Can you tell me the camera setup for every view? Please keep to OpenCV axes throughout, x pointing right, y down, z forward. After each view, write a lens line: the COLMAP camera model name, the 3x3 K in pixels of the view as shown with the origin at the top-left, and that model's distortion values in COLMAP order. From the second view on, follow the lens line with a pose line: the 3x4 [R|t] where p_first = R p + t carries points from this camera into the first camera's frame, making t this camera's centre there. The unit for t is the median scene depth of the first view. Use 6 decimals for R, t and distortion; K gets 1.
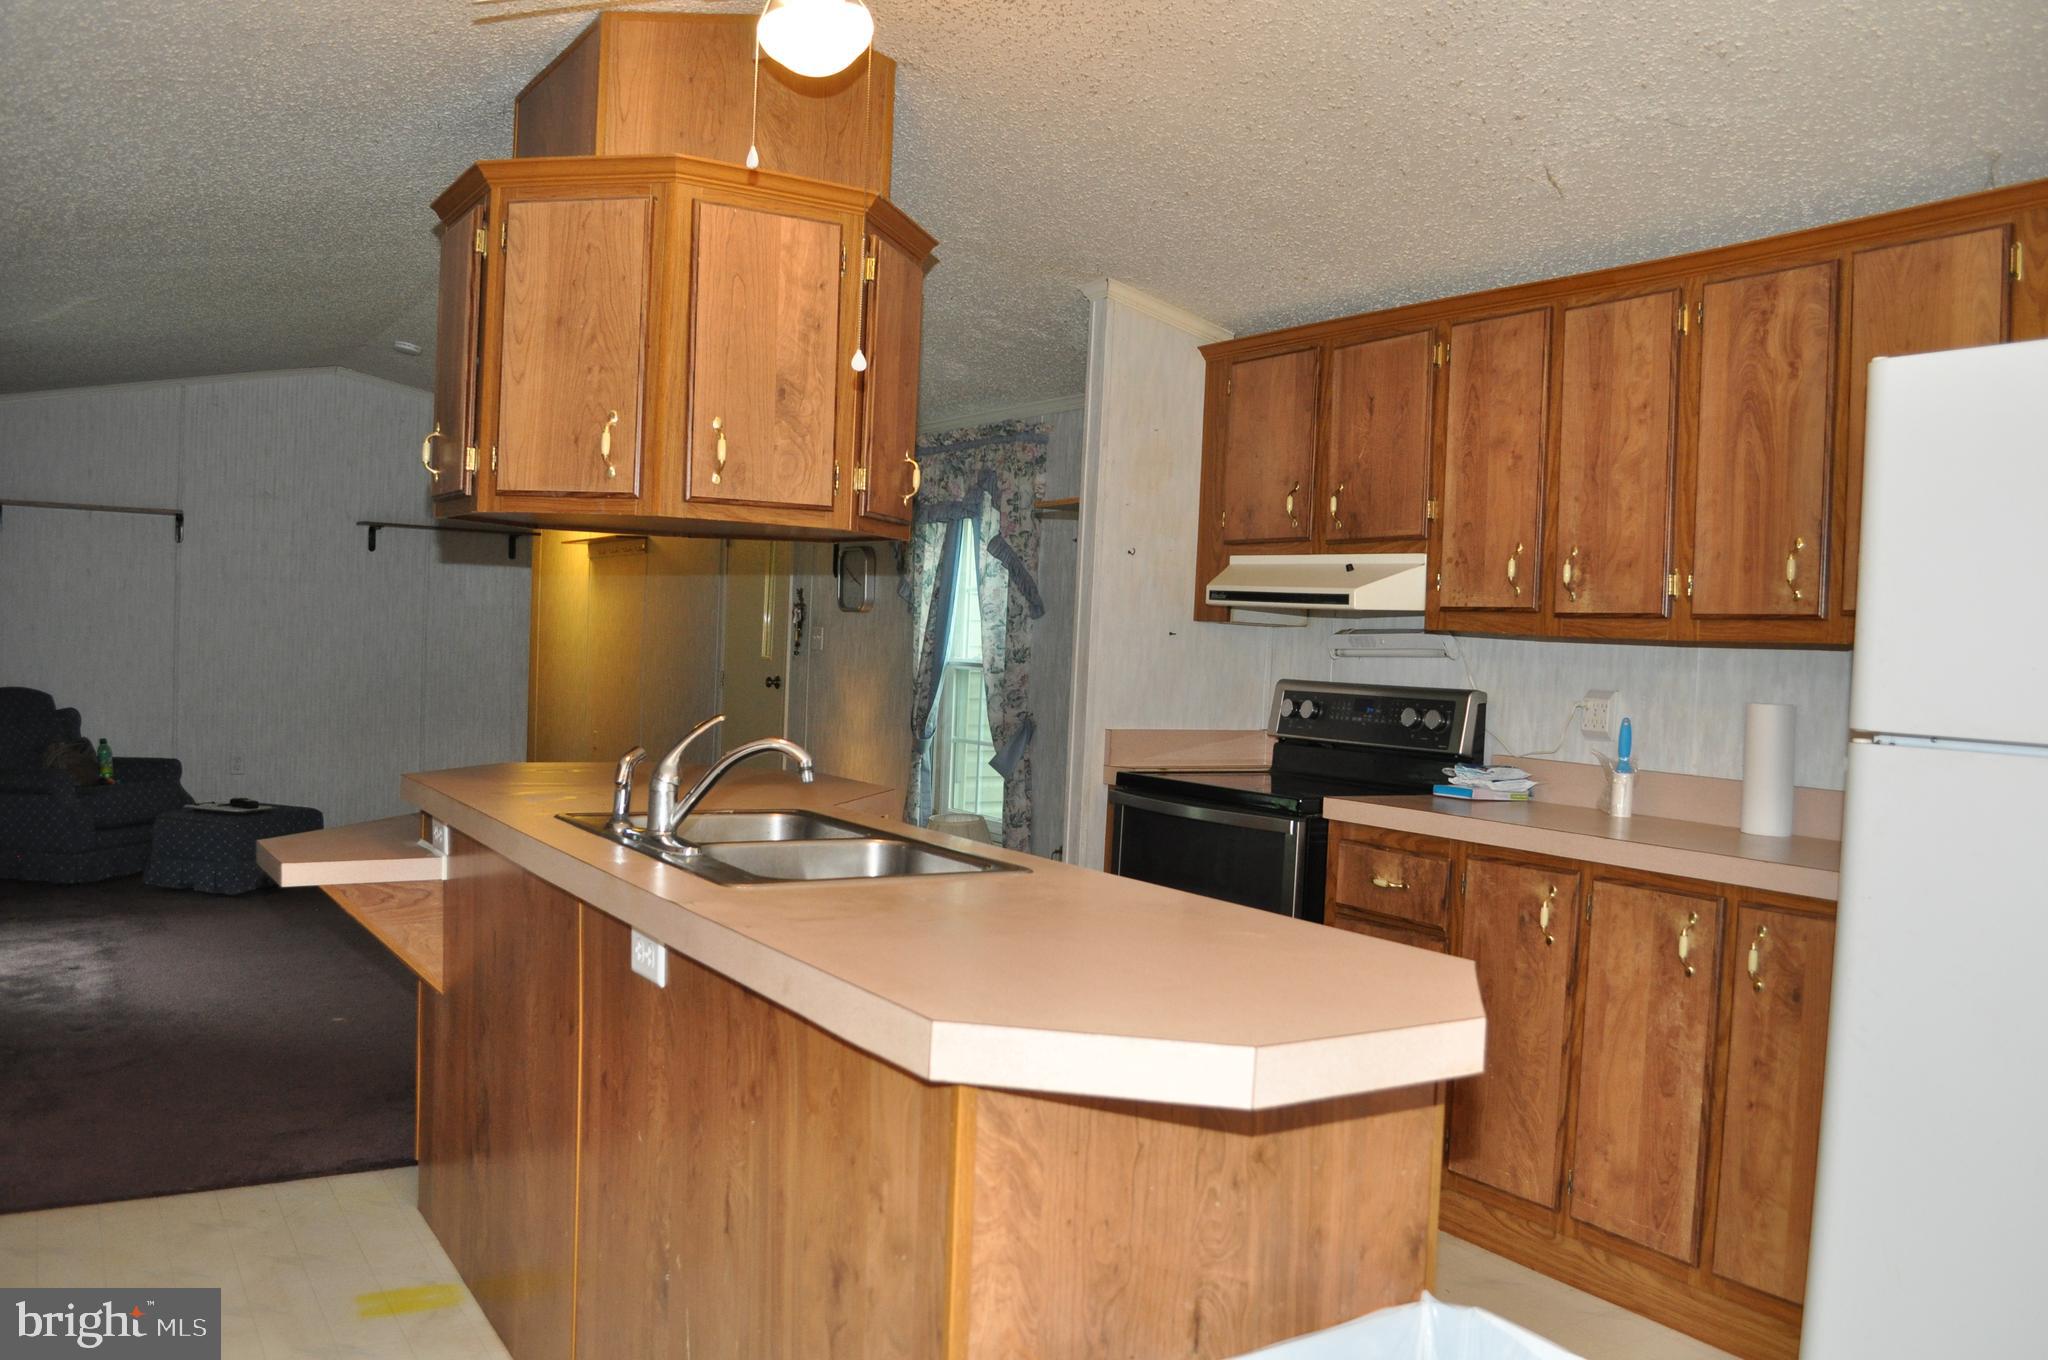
lens RADIAL K [[1602.2, 0, 1028.3], [0, 1602.2, 709.6], [0, 0, 1]] dist [-0.081172, 0.008691]
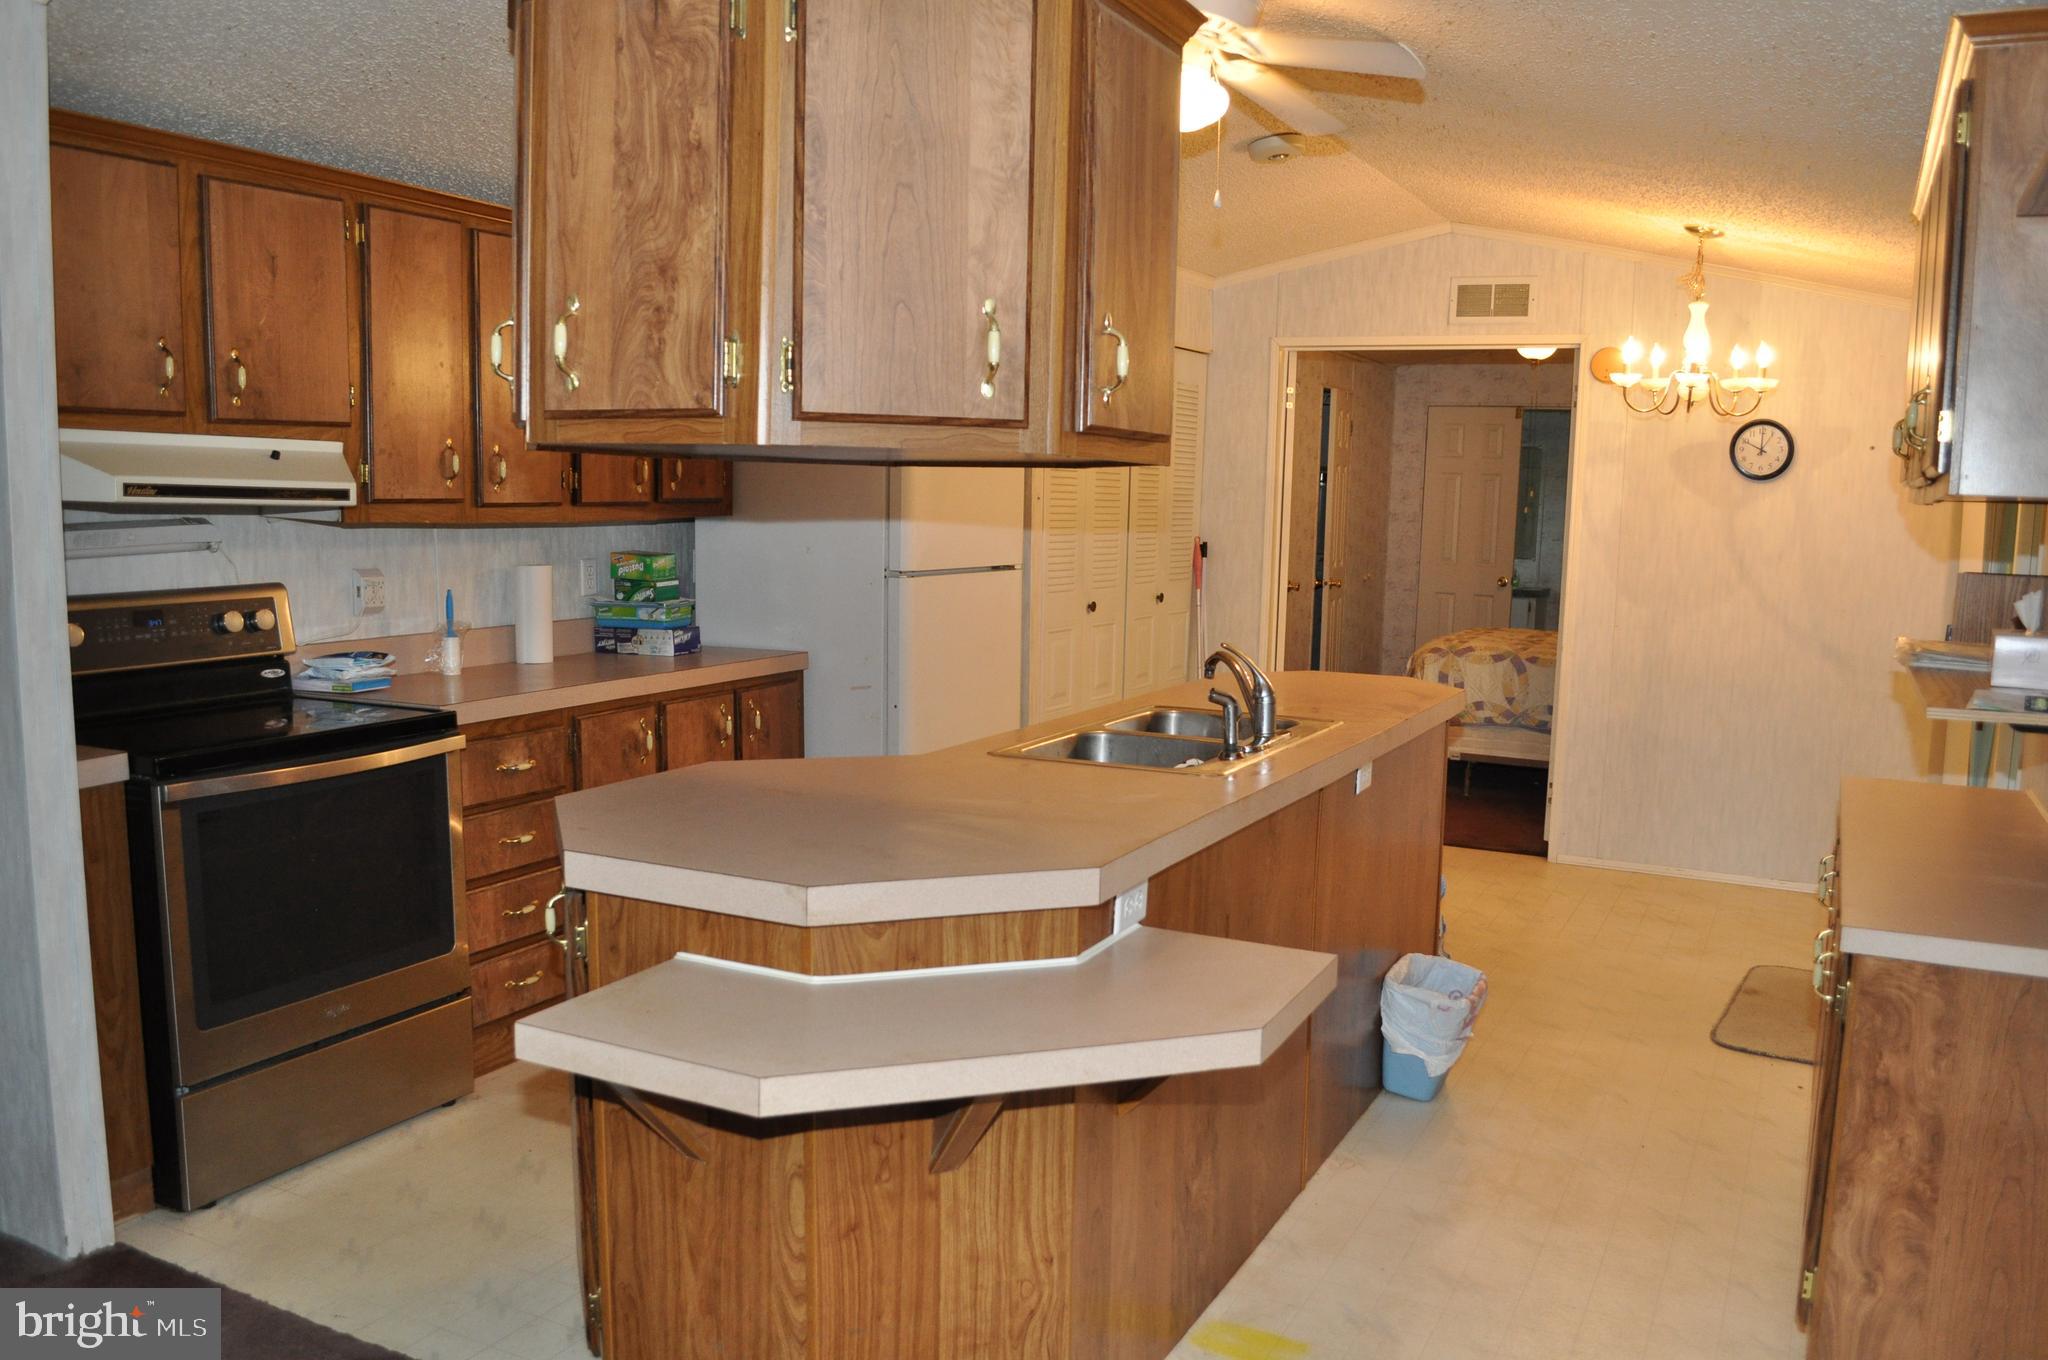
lens RADIAL K [[1602.2, 0, 1028.3], [0, 1602.2, 709.6], [0, 0, 1]] dist [-0.081172, 0.008691]
pose [[-0.504665, -0.168661, 0.846680, -1.233476], [-0.006246, 0.981418, 0.191778, -0.197836], [-0.863293, 0.091495, -0.496341, 1.796694]]
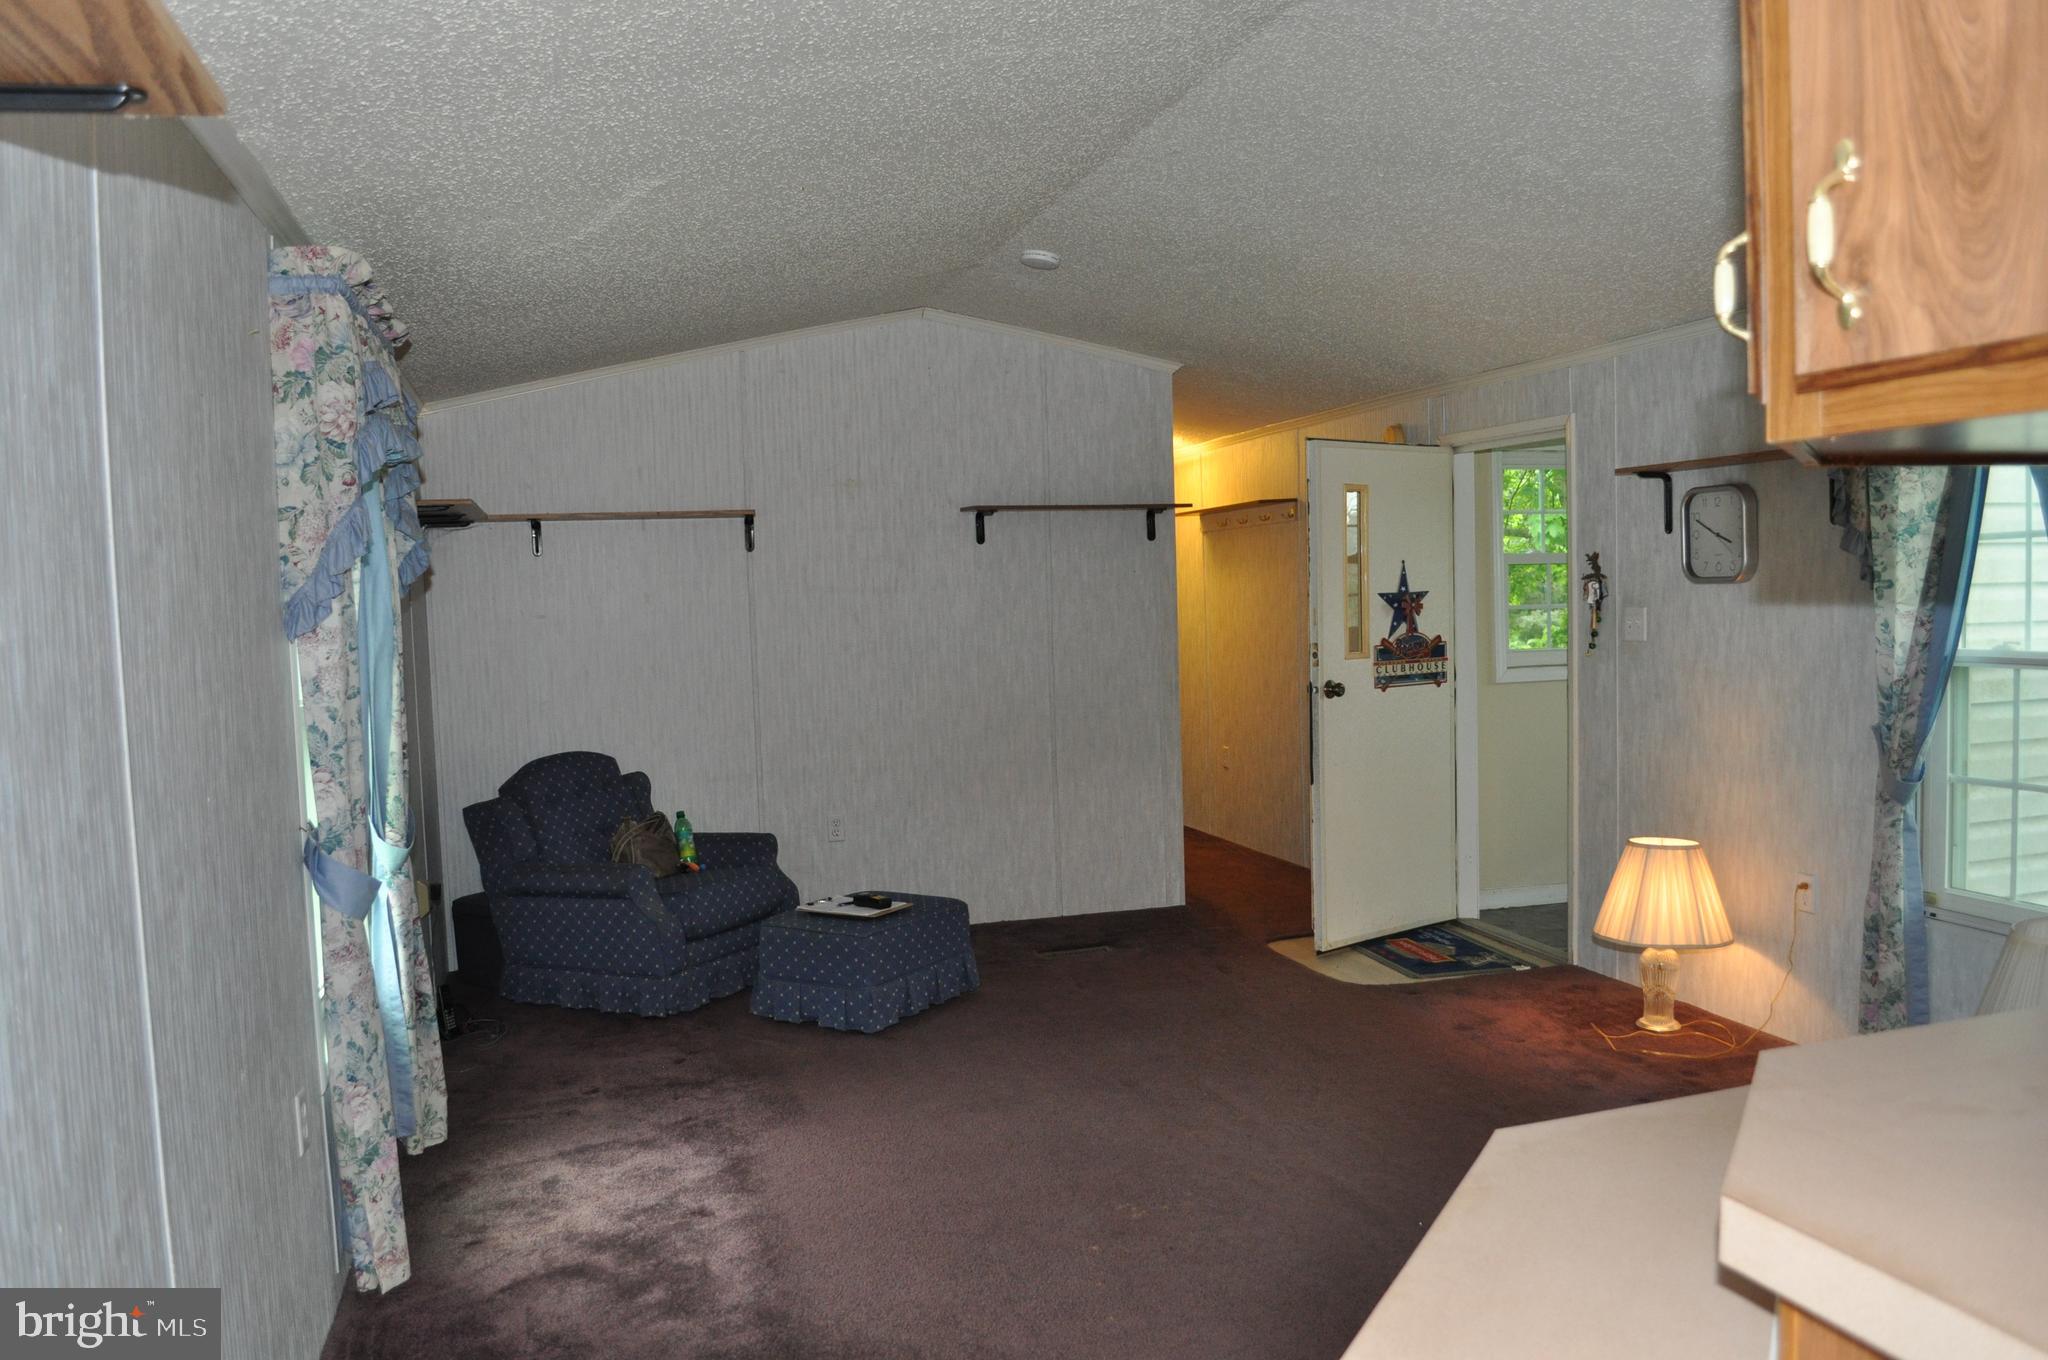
lens RADIAL K [[1602.2, 0, 1028.3], [0, 1602.2, 709.6], [0, 0, 1]] dist [-0.081172, 0.008691]
pose [[0.958006, -0.049343, -0.282471, -0.197622], [0.056566, 0.998246, 0.017469, -0.035648], [0.281114, -0.032714, 0.959117, 0.282998]]
